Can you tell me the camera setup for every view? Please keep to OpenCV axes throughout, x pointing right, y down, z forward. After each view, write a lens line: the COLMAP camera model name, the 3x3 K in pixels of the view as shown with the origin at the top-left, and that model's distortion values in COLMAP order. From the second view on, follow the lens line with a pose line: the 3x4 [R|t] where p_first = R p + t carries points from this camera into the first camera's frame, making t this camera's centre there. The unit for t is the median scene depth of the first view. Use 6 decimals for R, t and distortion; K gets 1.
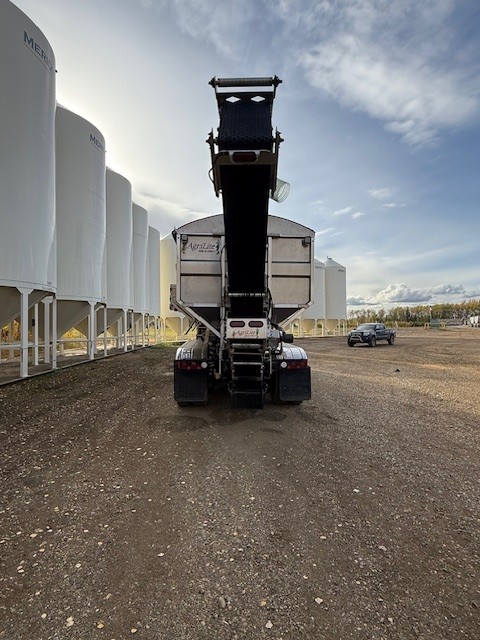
lens RADIAL K [[364.9, 0, 229.7], [0, 364.9, 317.8], [0, 0, 1]] dist [-0.005741, 0.001967]
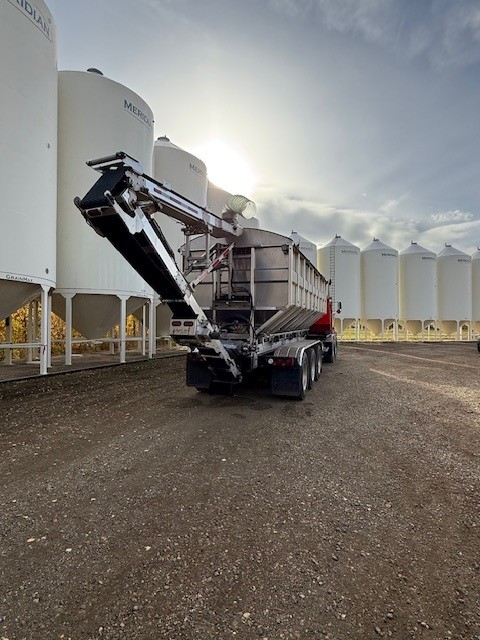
lens RADIAL K [[364.9, 0, 229.7], [0, 364.9, 317.8], [0, 0, 1]] dist [-0.005741, 0.001967]
pose [[0.909011, 0.004713, -0.416745, 0.049594], [-0.005572, 0.999984, -0.000844, -0.000183], [0.416734, 0.003089, 0.909023, -0.006258]]
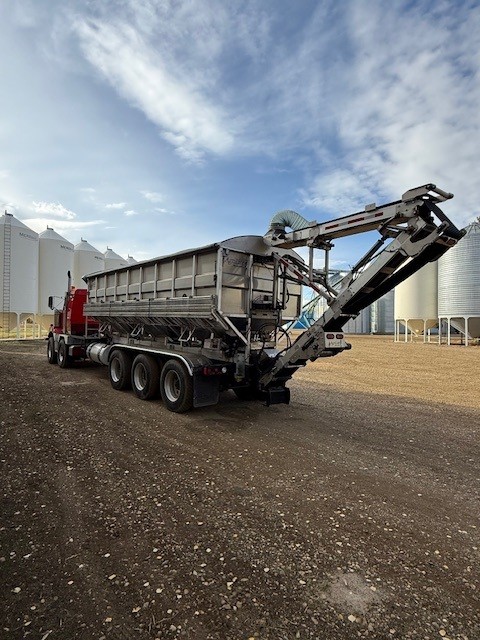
lens RADIAL K [[376.1, 0, 240.0], [0, 376.1, 320.0], [0, 0, 1]] dist [0.008828, 0.000594]
pose [[0.771540, 0.027030, 0.635606, -0.073700], [-0.036037, 0.999350, 0.001245, -0.002144], [-0.635159, -0.023867, 0.772012, 0.011583]]
